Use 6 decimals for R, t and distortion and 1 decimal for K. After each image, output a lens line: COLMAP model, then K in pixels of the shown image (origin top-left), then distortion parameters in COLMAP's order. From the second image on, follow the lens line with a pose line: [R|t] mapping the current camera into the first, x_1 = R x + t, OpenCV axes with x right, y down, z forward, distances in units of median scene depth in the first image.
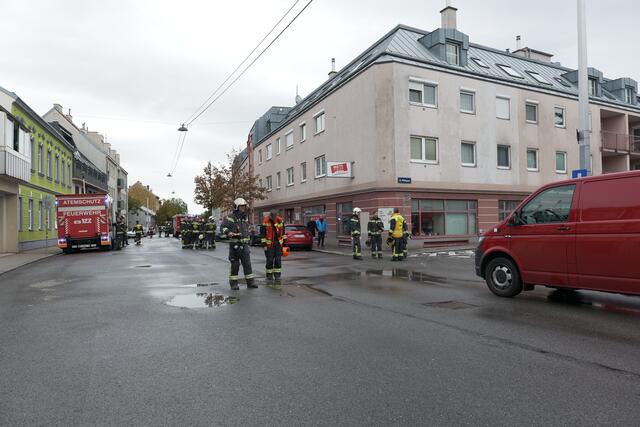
lens RADIAL K [[448.0, 0, 320.0], [0, 448.0, 213.5], [0, 0, 1]] dist [0.000419, -0.000104]
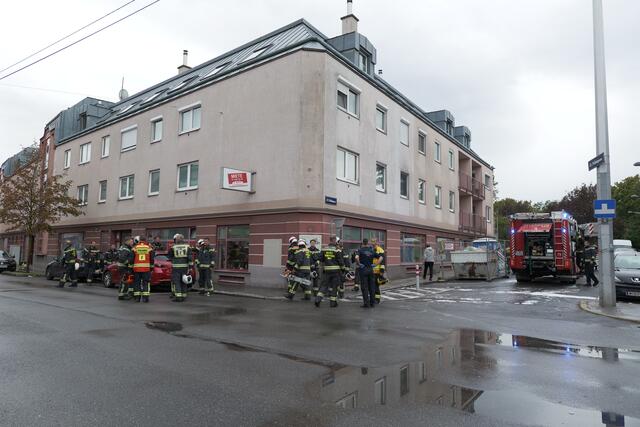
lens RADIAL K [[448.0, 0, 320.0], [0, 448.0, 213.5], [0, 0, 1]] dist [0.000419, -0.000104]
pose [[0.888472, 0.068230, 0.453830, -0.166485], [-0.037684, 0.996393, -0.076026, 0.008371], [-0.457380, 0.050445, 0.887839, 0.275758]]
